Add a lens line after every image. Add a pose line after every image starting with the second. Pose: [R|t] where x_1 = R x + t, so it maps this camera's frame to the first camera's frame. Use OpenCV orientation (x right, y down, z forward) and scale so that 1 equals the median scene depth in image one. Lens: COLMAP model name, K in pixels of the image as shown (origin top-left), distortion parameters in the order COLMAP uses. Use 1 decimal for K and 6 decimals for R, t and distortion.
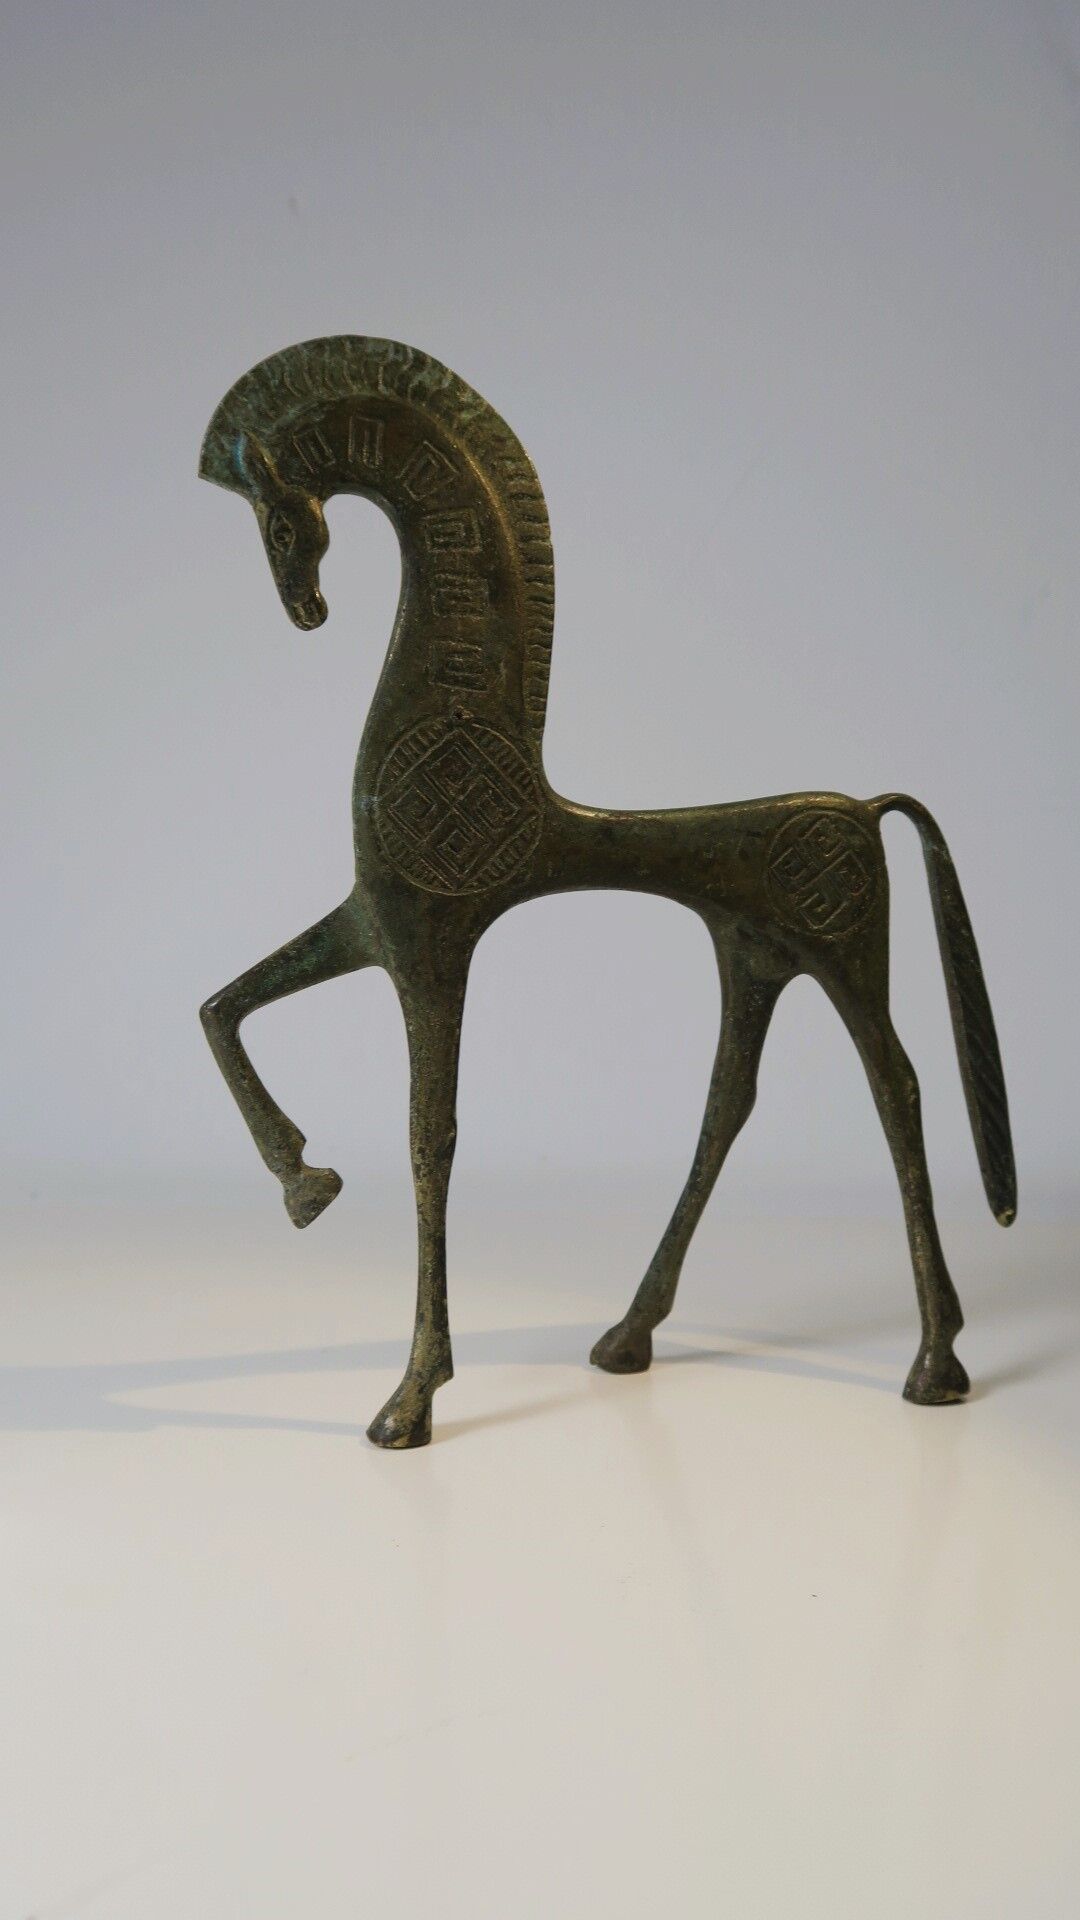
lens RADIAL K [[1564.5, 0, 540.0], [0, 1564.5, 960.0], [0, 0, 1]] dist [0.048434, -0.001153]
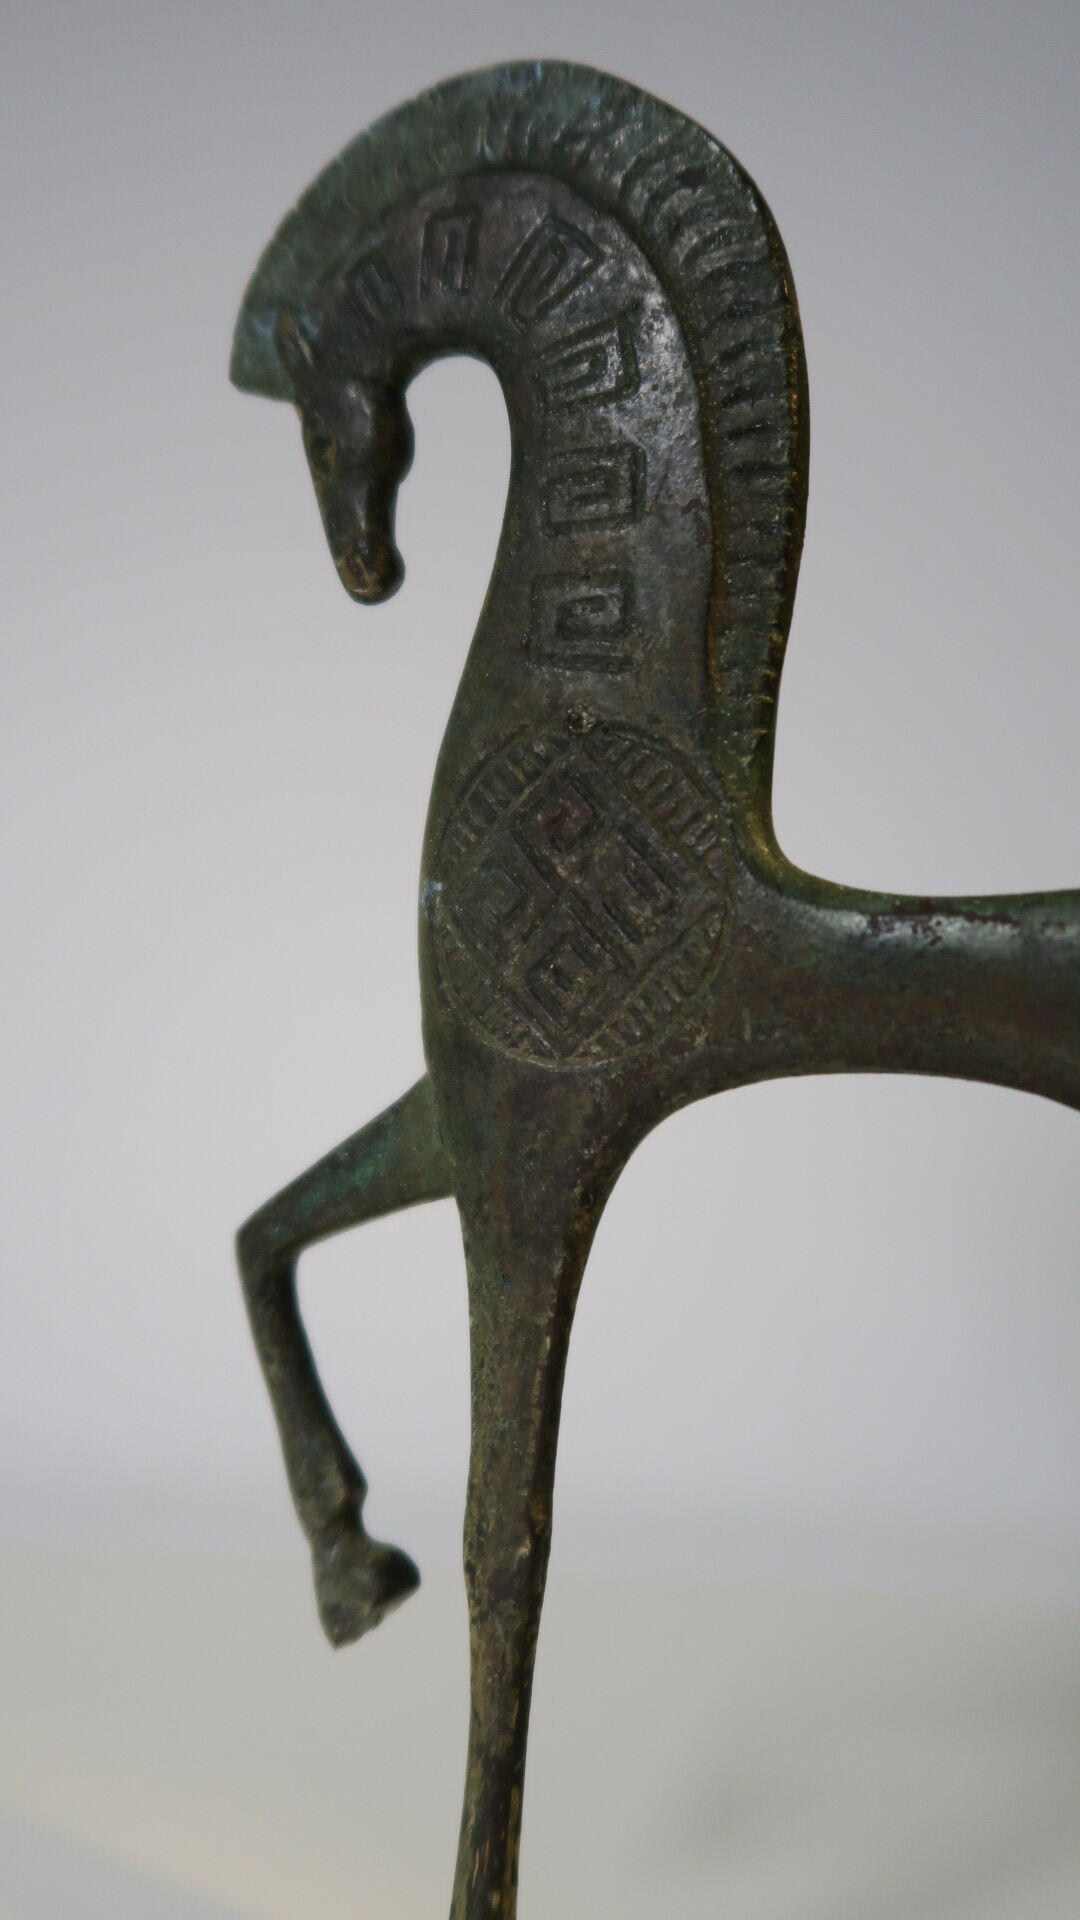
lens RADIAL K [[1564.5, 0, 540.0], [0, 1564.5, 960.0], [0, 0, 1]] dist [0.048434, -0.001153]
pose [[0.672162, -0.002710, -0.740399, 0.319595], [-0.064479, 0.995980, -0.062182, -0.045155], [0.737591, 0.089536, 0.669285, 0.653683]]
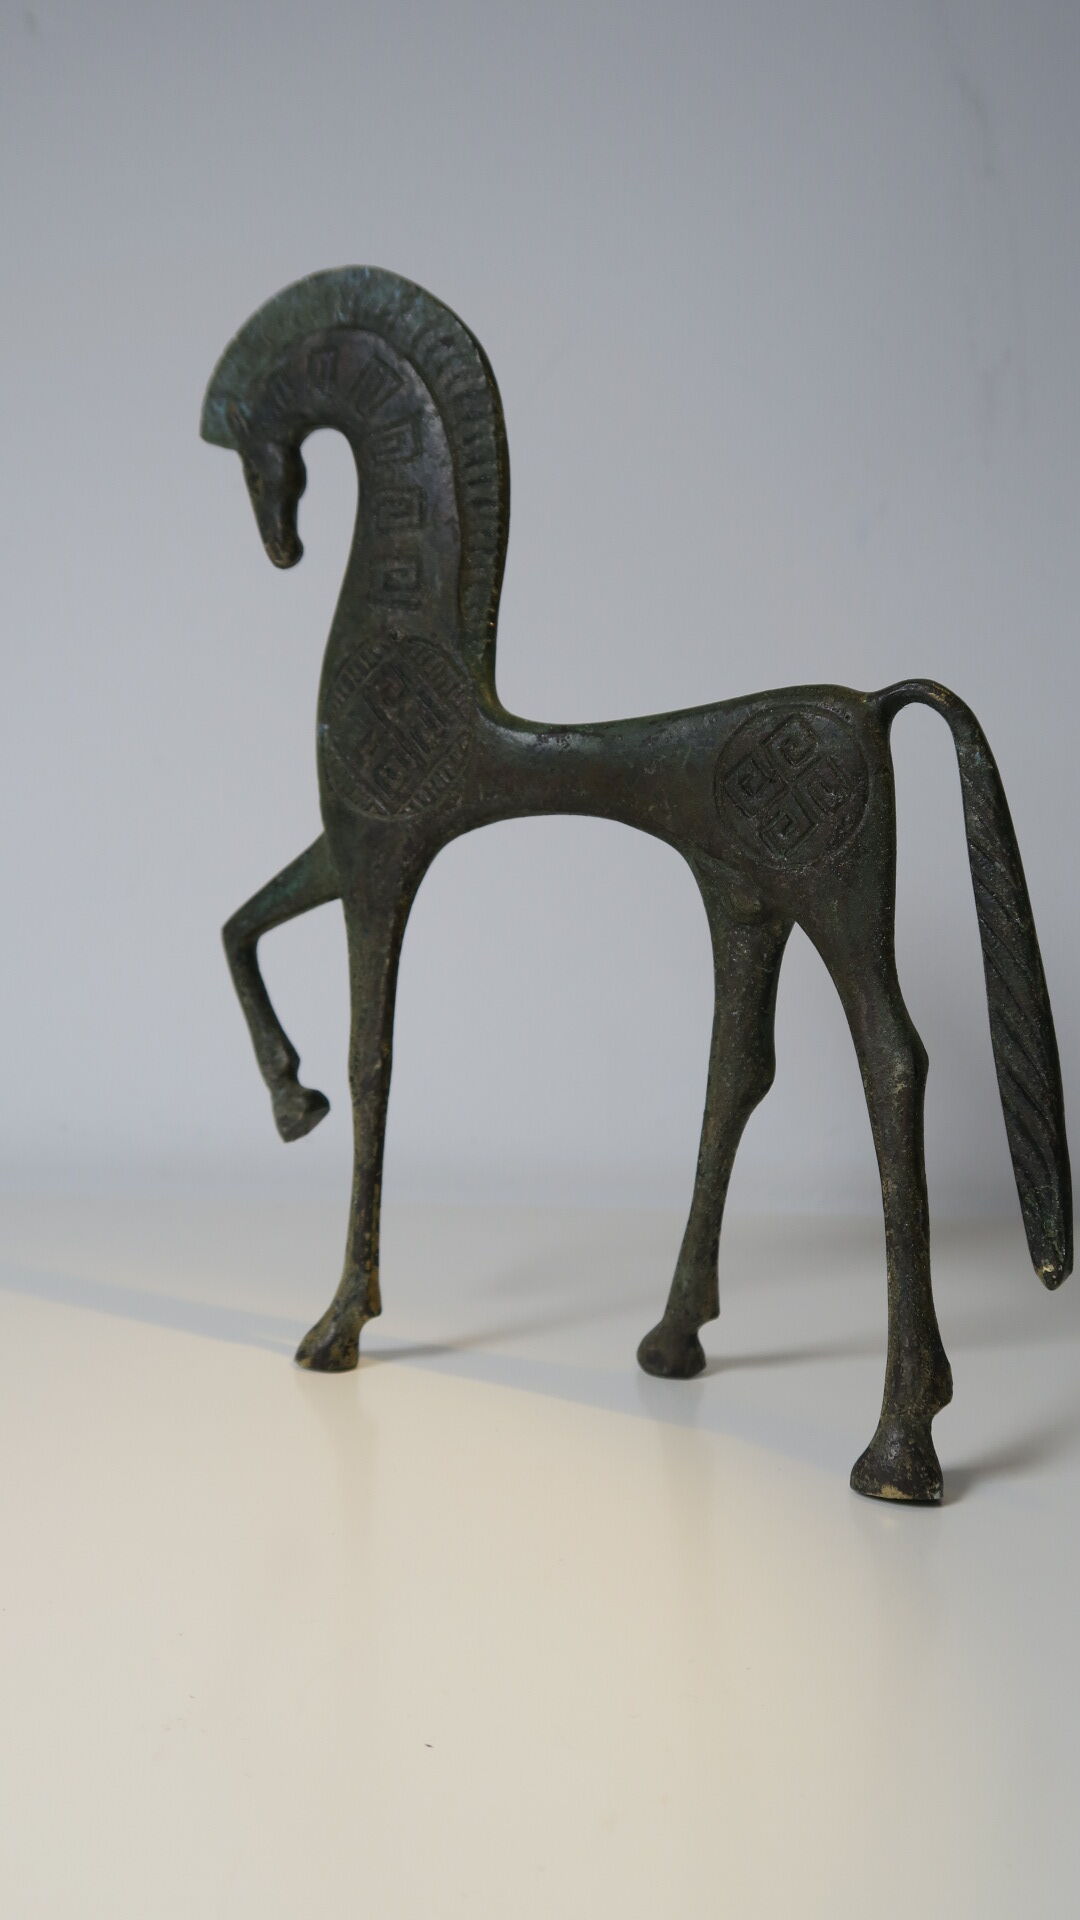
lens RADIAL K [[1564.5, 0, 540.0], [0, 1564.5, 960.0], [0, 0, 1]] dist [0.048434, -0.001153]
pose [[0.689708, 0.041489, -0.722898, 0.720607], [-0.043884, 0.998917, 0.015461, 0.025729], [0.722757, 0.021060, 0.690782, 0.397185]]
